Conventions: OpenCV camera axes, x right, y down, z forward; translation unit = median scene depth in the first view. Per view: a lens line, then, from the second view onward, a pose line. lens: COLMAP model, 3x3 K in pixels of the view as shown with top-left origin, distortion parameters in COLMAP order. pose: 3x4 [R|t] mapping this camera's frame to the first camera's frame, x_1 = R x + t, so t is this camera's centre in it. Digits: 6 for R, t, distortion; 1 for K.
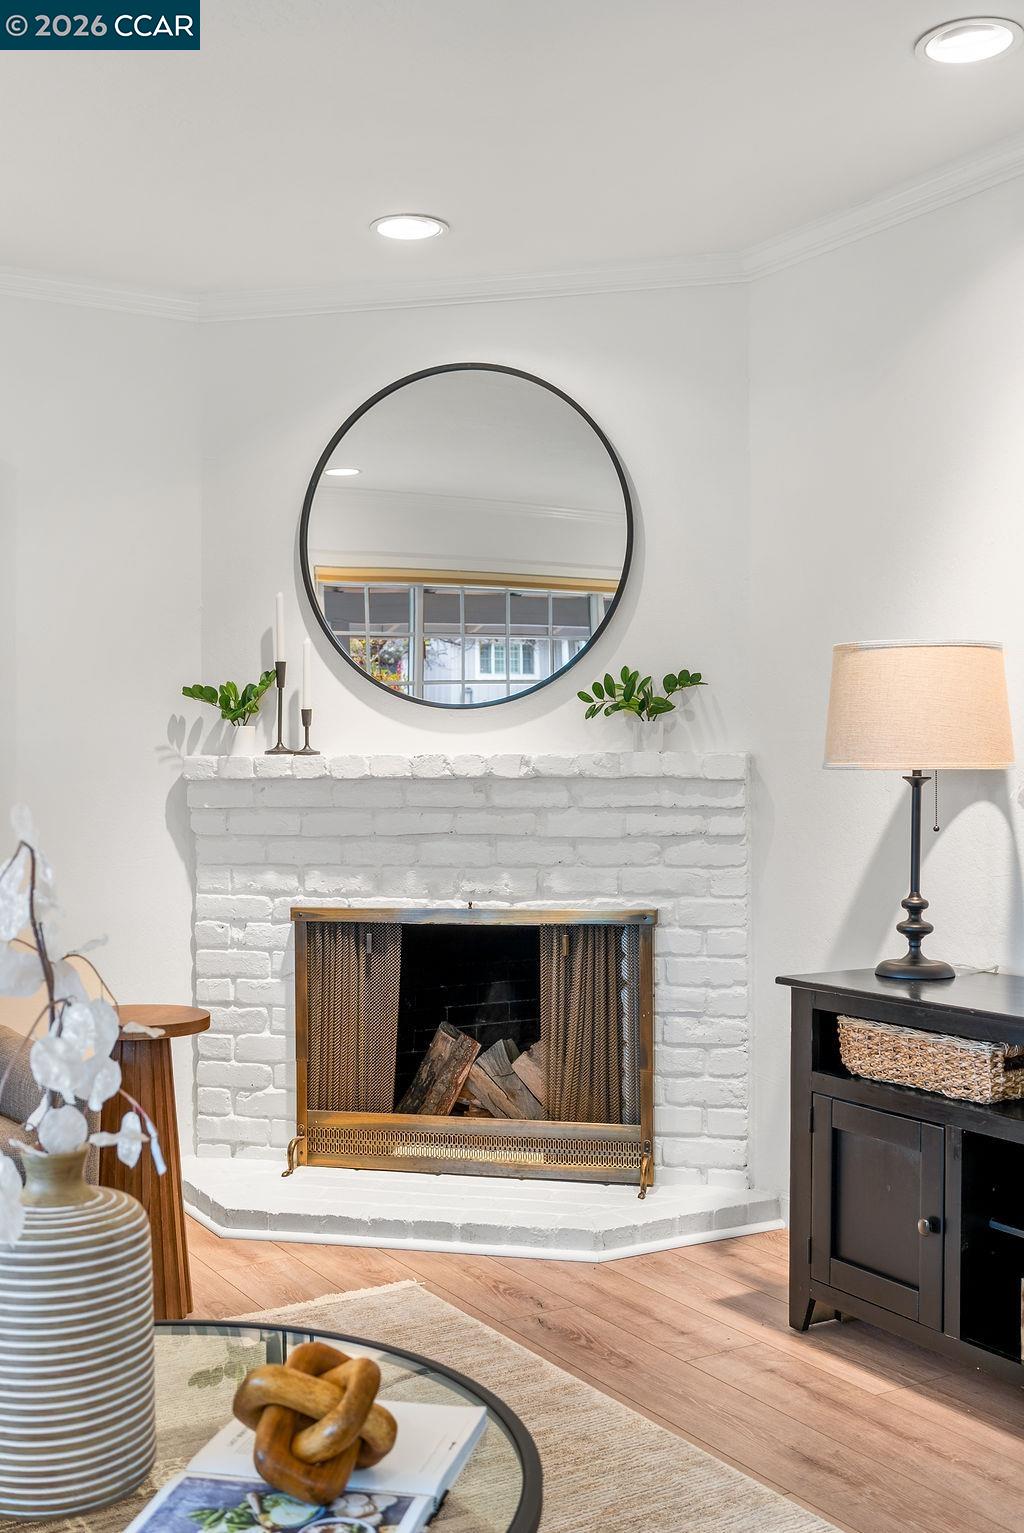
lens RADIAL K [[1684.7, 0, 512.5], [0, 1684.7, 765.8], [0, 0, 1]] dist [-0.024040, 0.000000]
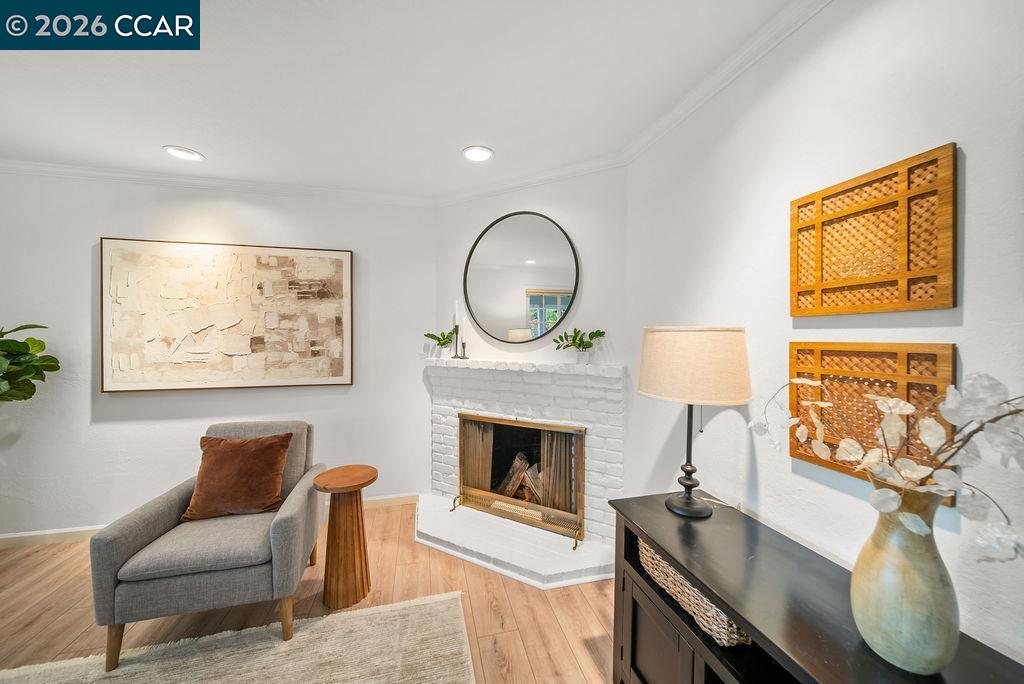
lens RADIAL K [[375.0, 0, 509.8], [0, 375.0, 339.9], [0, 0, 1]] dist [-0.010103, -0.000364]
pose [[0.957544, 0.009677, -0.288123, 0.135233], [-0.004925, 0.999840, 0.017214, -0.051377], [0.288244, -0.015064, 0.957439, 0.446634]]
